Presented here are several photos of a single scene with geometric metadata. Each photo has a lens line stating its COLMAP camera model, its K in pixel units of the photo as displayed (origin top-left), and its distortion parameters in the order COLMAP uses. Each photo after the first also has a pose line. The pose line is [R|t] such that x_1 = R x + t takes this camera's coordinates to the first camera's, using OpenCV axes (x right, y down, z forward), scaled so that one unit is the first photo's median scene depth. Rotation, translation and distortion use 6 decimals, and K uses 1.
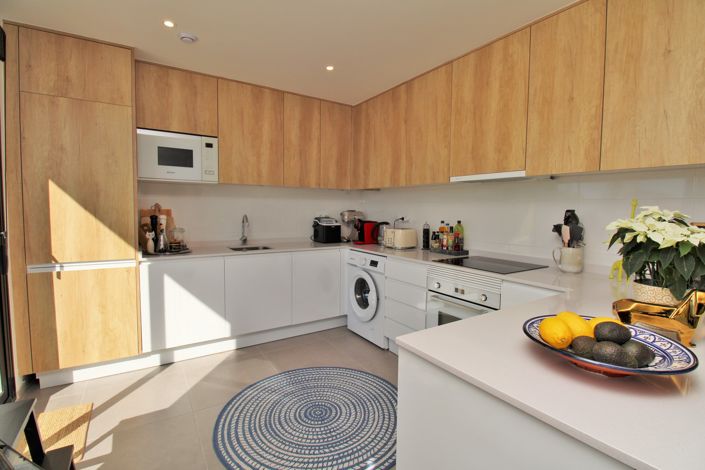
lens RADIAL K [[336.9, 0, 352.5], [0, 336.9, 235.0], [0, 0, 1]] dist [-0.004497, -0.001027]
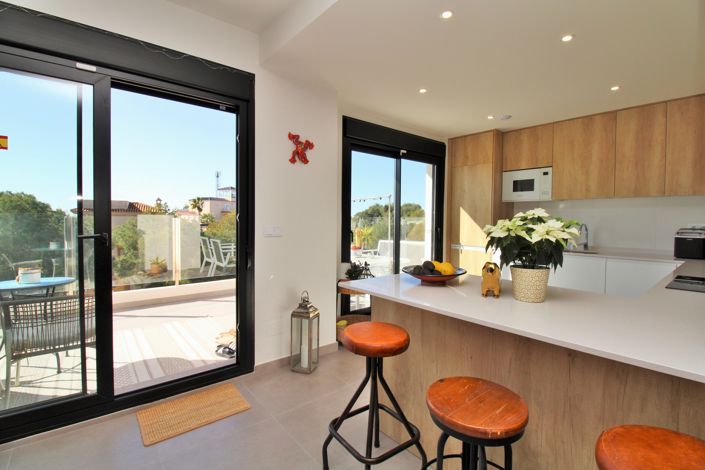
lens RADIAL K [[336.9, 0, 352.5], [0, 336.9, 235.0], [0, 0, 1]] dist [-0.004497, -0.001027]
pose [[0.105068, 0.030156, -0.994008, 0.864759], [-0.087212, 0.995968, 0.020997, 0.026490], [0.990633, 0.084484, 0.107274, 0.081285]]
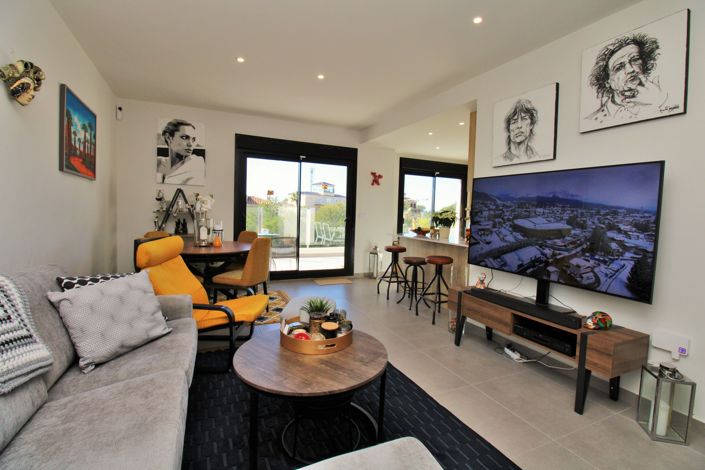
lens RADIAL K [[336.9, 0, 352.5], [0, 336.9, 235.0], [0, 0, 1]] dist [-0.004497, -0.001027]
pose [[-0.145148, 0.049291, -0.988181, 1.853809], [-0.106462, 0.992182, 0.065128, 0.039116], [0.983665, 0.114657, -0.138766, 0.187034]]
